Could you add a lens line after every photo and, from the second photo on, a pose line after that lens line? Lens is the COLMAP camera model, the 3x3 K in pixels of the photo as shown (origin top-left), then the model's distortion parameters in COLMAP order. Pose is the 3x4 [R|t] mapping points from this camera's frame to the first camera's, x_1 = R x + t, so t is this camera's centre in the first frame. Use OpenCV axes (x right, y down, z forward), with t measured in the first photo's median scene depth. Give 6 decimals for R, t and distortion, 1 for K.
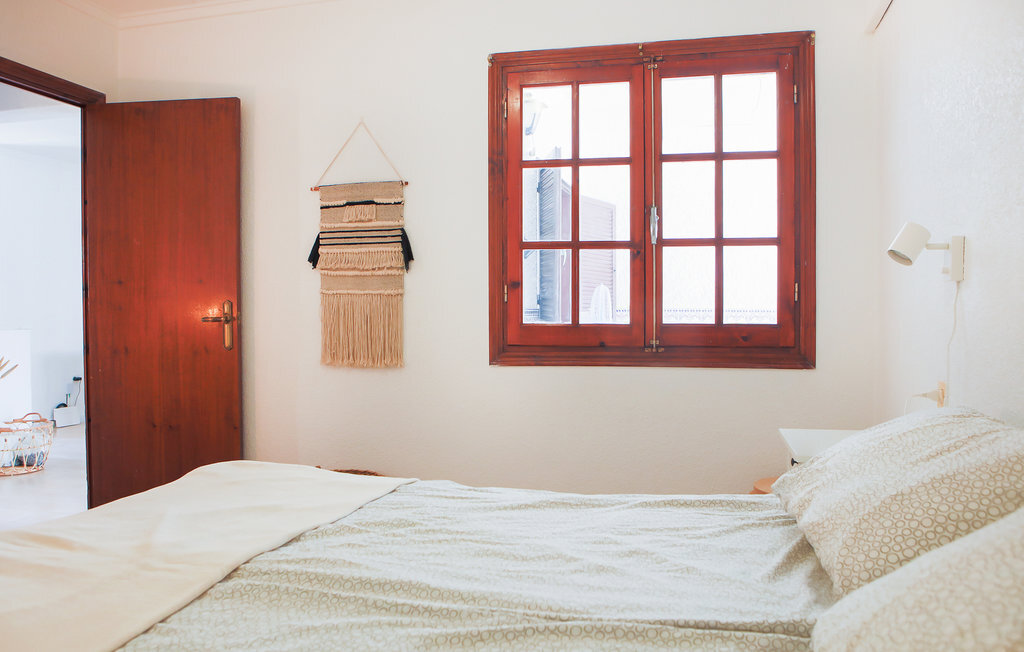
lens RADIAL K [[778.2, 0, 512.0], [0, 778.2, 326.0], [0, 0, 1]] dist [-0.082569, 0.065445]
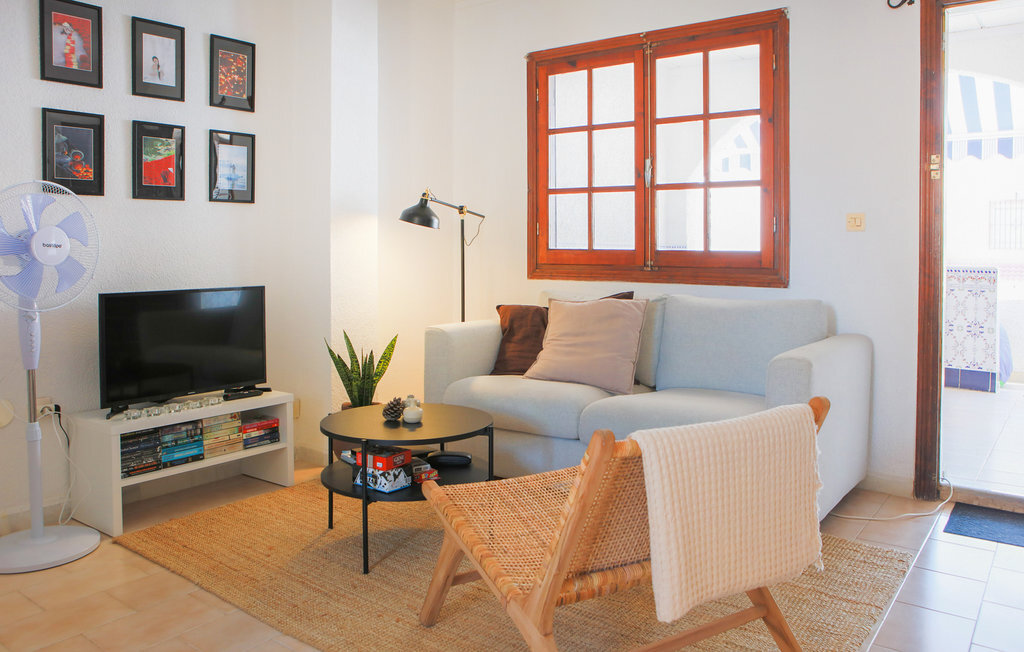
lens RADIAL K [[778.2, 0, 512.0], [0, 778.2, 326.0], [0, 0, 1]] dist [-0.082569, 0.065445]
pose [[0.926450, 0.041189, -0.374158, 0.322964], [-0.011415, 0.996612, 0.081446, 0.015771], [0.376245, -0.071184, 0.923781, -0.217066]]
